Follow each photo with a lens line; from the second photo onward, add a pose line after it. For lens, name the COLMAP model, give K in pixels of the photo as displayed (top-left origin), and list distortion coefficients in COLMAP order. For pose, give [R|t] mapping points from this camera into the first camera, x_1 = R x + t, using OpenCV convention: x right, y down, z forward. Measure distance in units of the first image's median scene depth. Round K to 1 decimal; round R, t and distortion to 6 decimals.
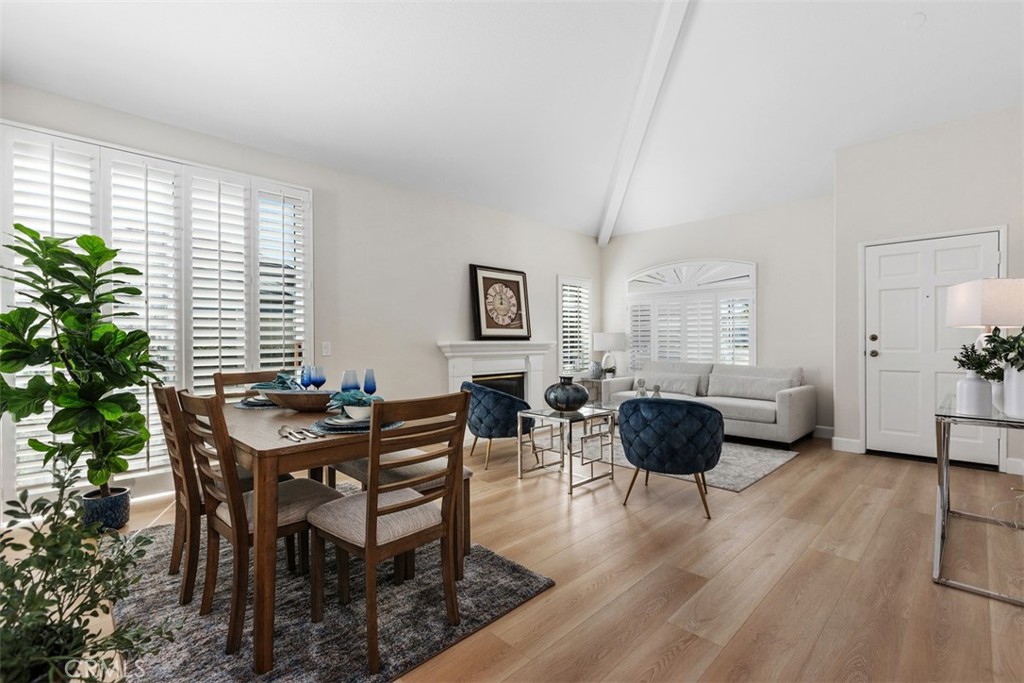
lens RADIAL K [[456.7, 0, 512.7], [0, 456.7, 343.1], [0, 0, 1]] dist [-0.002439, -0.001851]
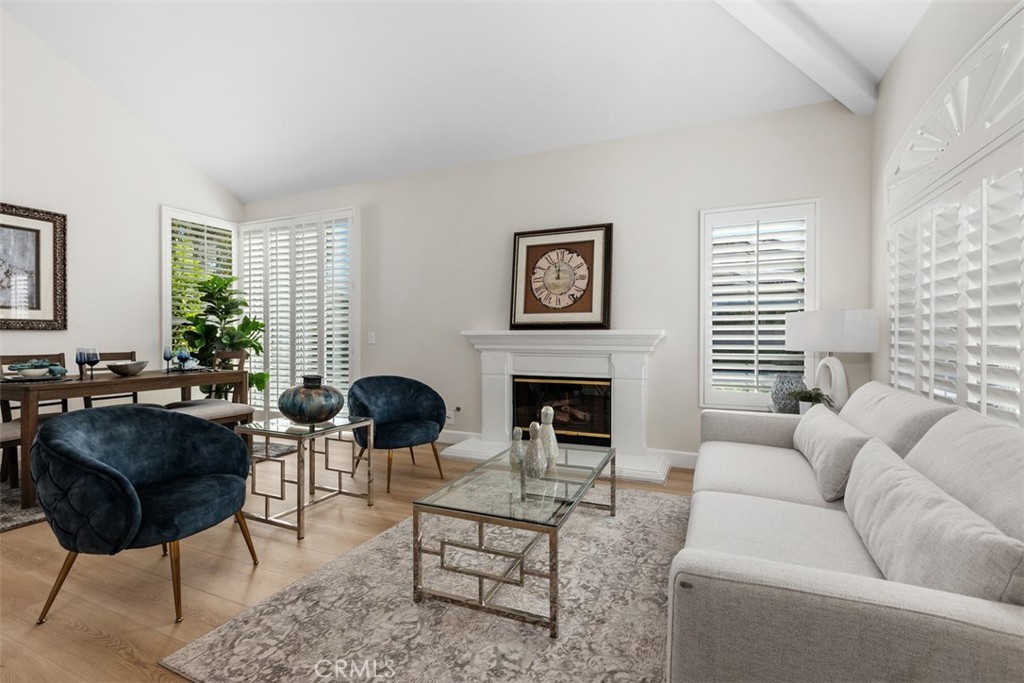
lens RADIAL K [[456.7, 0, 514.8], [0, 456.7, 336.9], [0, 0, 1]] dist [-0.002439, -0.001851]
pose [[0.370734, 0.011738, -0.928665, 0.607538], [-0.002971, 0.999930, 0.011452, -0.002727], [0.928734, -0.001486, 0.370743, 0.671939]]
